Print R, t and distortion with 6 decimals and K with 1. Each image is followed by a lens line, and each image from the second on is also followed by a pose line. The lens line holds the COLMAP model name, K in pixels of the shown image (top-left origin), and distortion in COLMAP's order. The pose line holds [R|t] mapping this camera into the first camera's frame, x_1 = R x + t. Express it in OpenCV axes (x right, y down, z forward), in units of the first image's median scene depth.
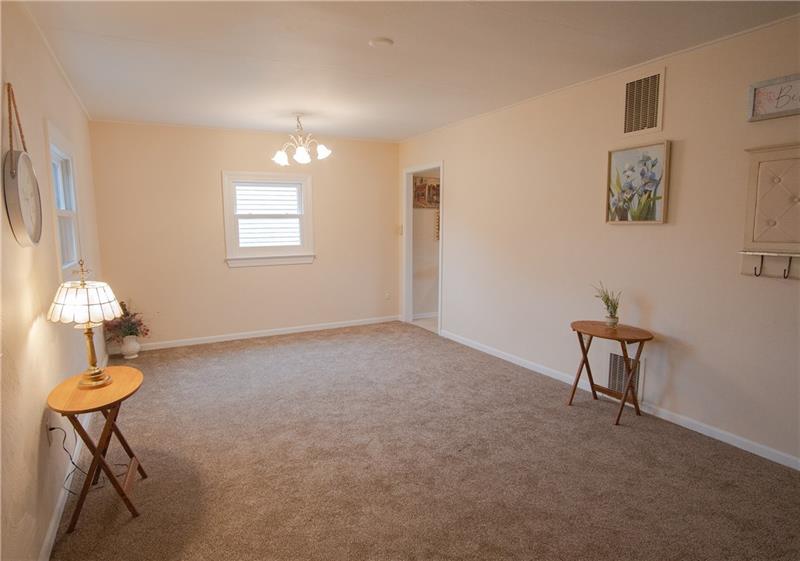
lens RADIAL K [[449.3, 0, 380.6], [0, 449.3, 281.1], [0, 0, 1]] dist [-0.042648, -0.000340]
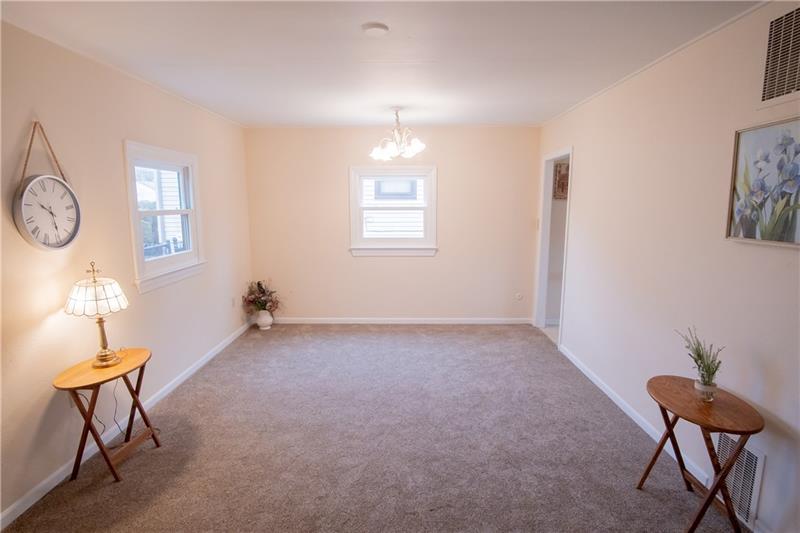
lens RADIAL K [[430.1, 0, 400.0], [0, 430.1, 266.5], [0, 0, 1]] dist [-0.030727, 0.001486]
pose [[0.887406, 0.075454, -0.454771, 0.368943], [-0.065587, 0.997143, 0.037462, -0.082601], [0.456298, -0.003417, 0.889820, 0.214079]]
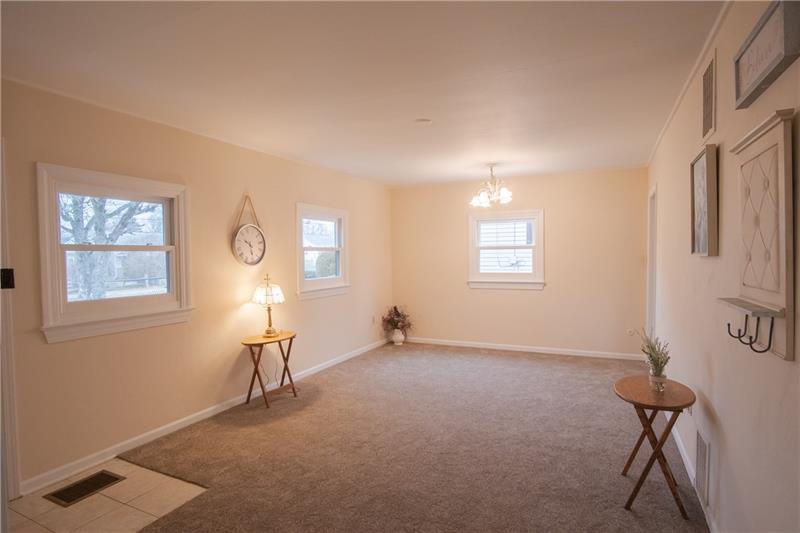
lens RADIAL K [[430.1, 0, 400.0], [0, 430.1, 266.5], [0, 0, 1]] dist [-0.030727, 0.001486]
pose [[0.610494, 0.023372, -0.791676, 0.790483], [-0.094461, 0.994579, -0.043480, -0.032418], [0.786367, 0.101327, 0.609393, 0.159669]]
